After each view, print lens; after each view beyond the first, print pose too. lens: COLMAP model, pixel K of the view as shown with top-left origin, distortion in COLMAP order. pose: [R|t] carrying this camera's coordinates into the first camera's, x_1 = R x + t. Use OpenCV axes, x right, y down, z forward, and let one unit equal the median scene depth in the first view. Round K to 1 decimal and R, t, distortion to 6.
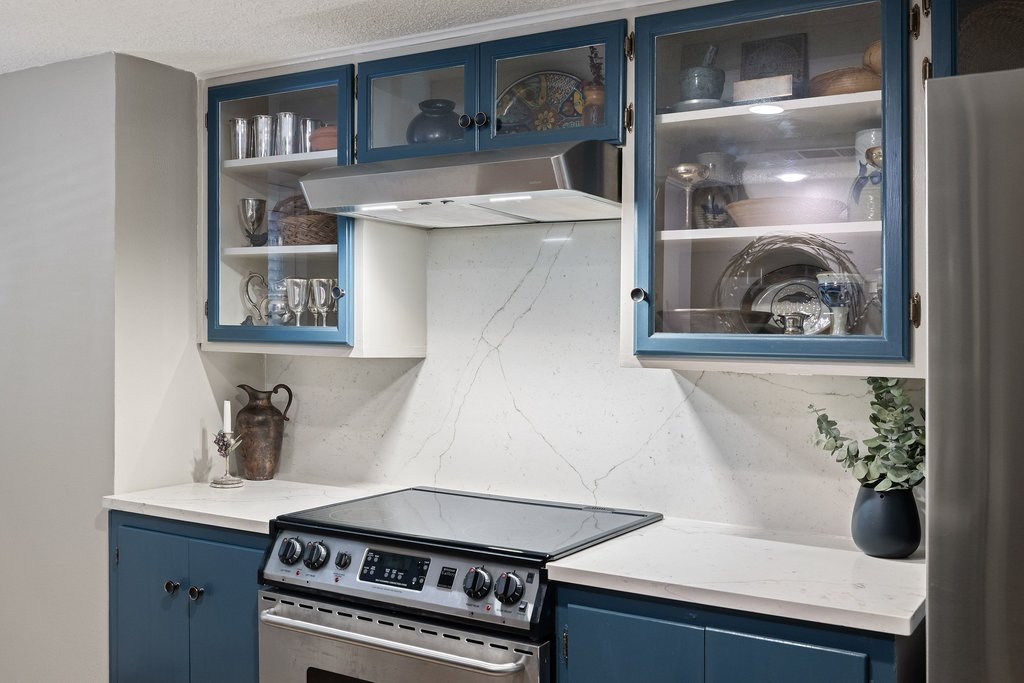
lens RADIAL K [[969.5, 0, 509.1], [0, 969.5, 341.2], [0, 0, 1]] dist [-0.009067, 0.000000]
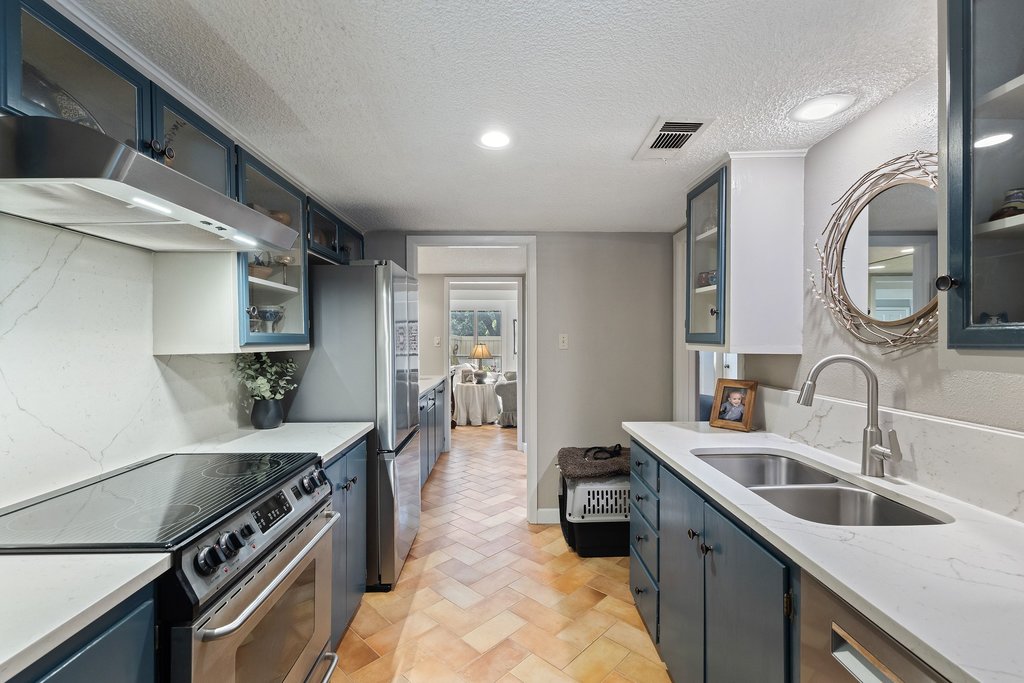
lens RADIAL K [[473.5, 0, 508.3], [0, 473.5, 338.3], [0, 0, 1]] dist [-0.002079, 0.001053]
pose [[-0.551476, -0.011290, 0.834115, -0.661127], [-0.004068, 0.999933, 0.010844, -0.007572], [-0.834181, 0.002587, -0.551485, 0.860591]]
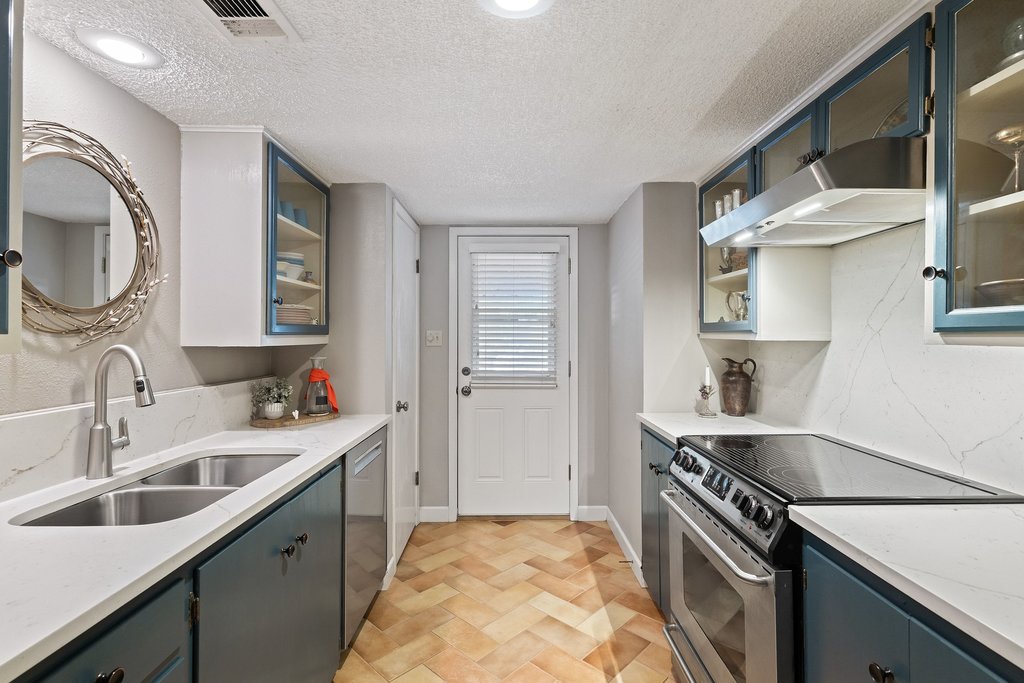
lens RADIAL K [[473.5, 0, 511.4], [0, 473.5, 342.4], [0, 0, 1]] dist [-0.002079, 0.001053]
pose [[0.541618, -0.004662, -0.840612, 0.248246], [0.007409, 0.999972, -0.000773, 0.017769], [0.840592, -0.005810, 0.541638, 0.280375]]
